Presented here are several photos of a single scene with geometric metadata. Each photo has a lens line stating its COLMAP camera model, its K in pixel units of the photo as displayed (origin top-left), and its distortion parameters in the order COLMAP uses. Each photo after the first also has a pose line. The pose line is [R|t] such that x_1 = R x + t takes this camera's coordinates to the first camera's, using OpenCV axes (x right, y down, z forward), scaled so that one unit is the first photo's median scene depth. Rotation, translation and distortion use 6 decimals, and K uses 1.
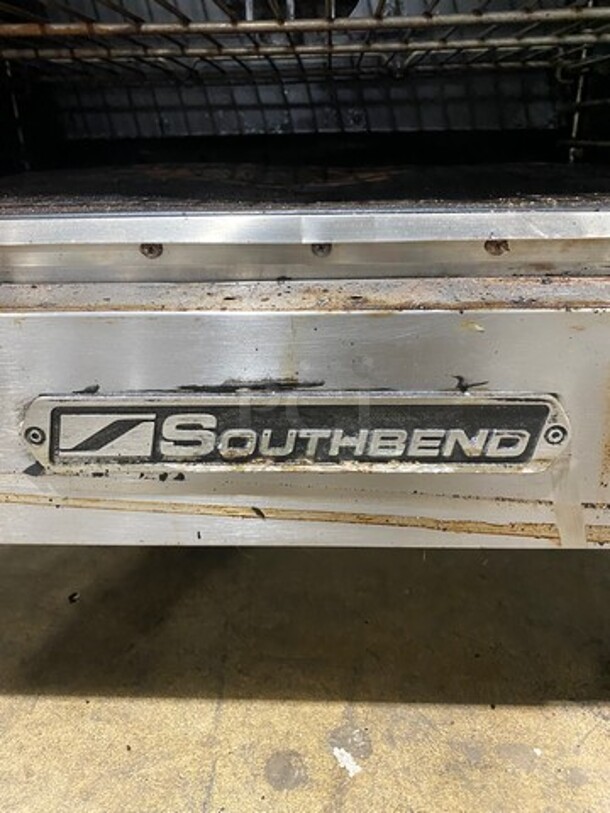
lens RADIAL K [[623.2, 0, 304.9], [0, 623.2, 406.3], [0, 0, 1]] dist [0.017177, -0.014210]
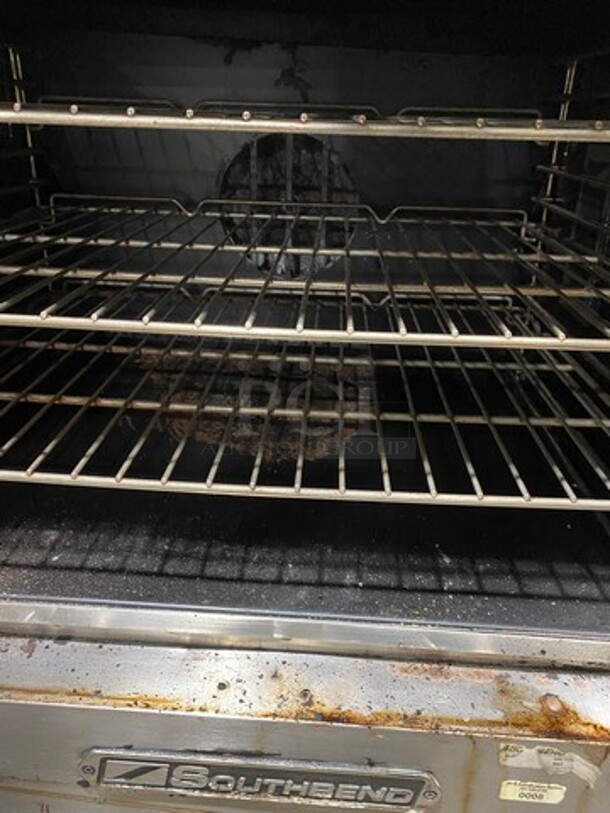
lens RADIAL K [[623.2, 0, 305.7], [0, 623.2, 408.9], [0, 0, 1]] dist [0.017177, -0.014210]
pose [[0.998652, 0.050620, 0.011450, 0.029401], [-0.050830, 0.998529, 0.018850, -0.886697], [-0.010479, -0.019407, 0.999757, -0.501052]]
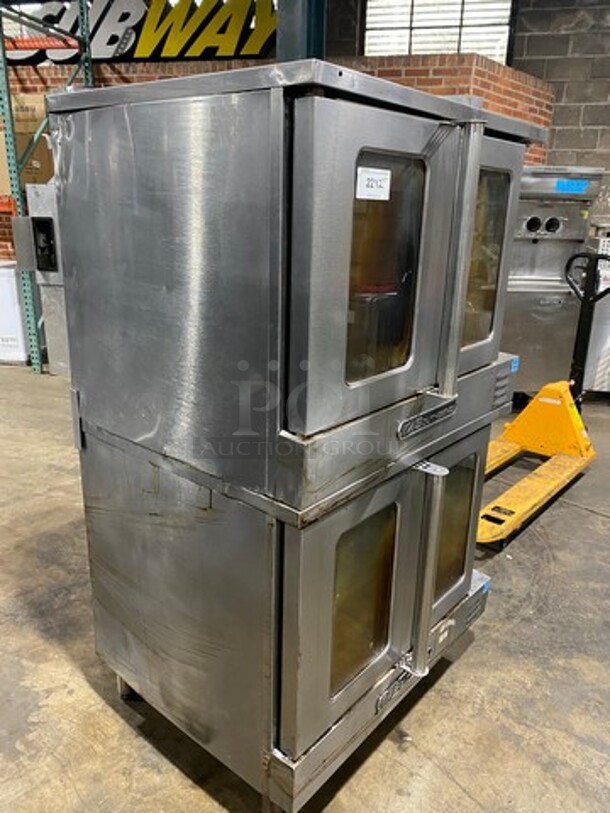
lens RADIAL K [[623.2, 0, 306.7], [0, 623.2, 403.4], [0, 0, 1]] dist [0.017177, -0.014210]
pose [[0.603233, -0.201980, 0.771566, -4.121102], [0.271510, 0.961626, 0.039460, -2.610923], [-0.749928, 0.185684, 0.634925, -2.168140]]
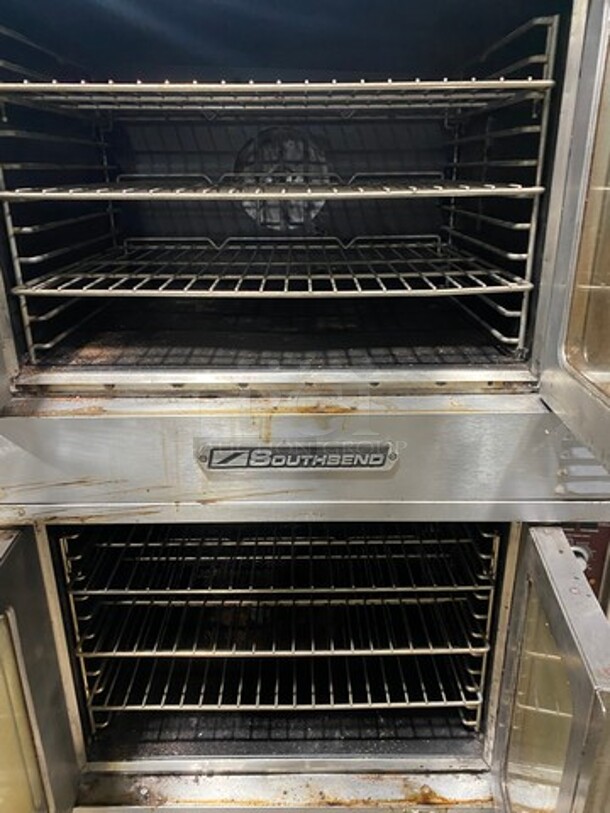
lens RADIAL K [[623.2, 0, 307.1], [0, 623.2, 409.1], [0, 0, 1]] dist [0.017177, -0.014210]
pose [[0.998515, 0.000901, 0.054466, -0.193257], [0.001899, 0.998680, -0.051331, -2.152300], [-0.054440, 0.051358, 0.997195, -2.627889]]
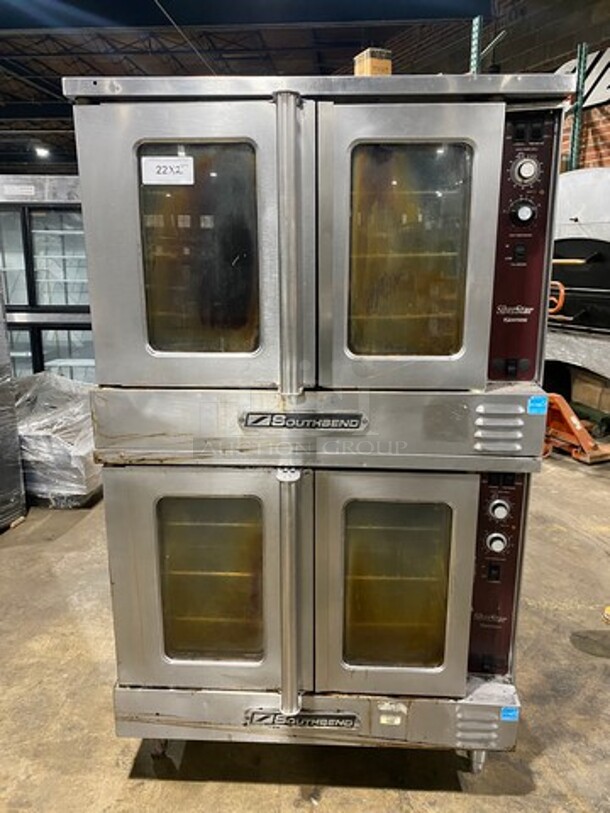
lens RADIAL K [[623.2, 0, 301.1], [0, 623.2, 404.6], [0, 0, 1]] dist [0.017177, -0.014210]
pose [[0.999643, 0.026637, 0.002275, -0.111478], [-0.025867, 0.985231, -0.169264, -1.490521], [-0.006750, 0.169145, 0.985568, -4.030926]]
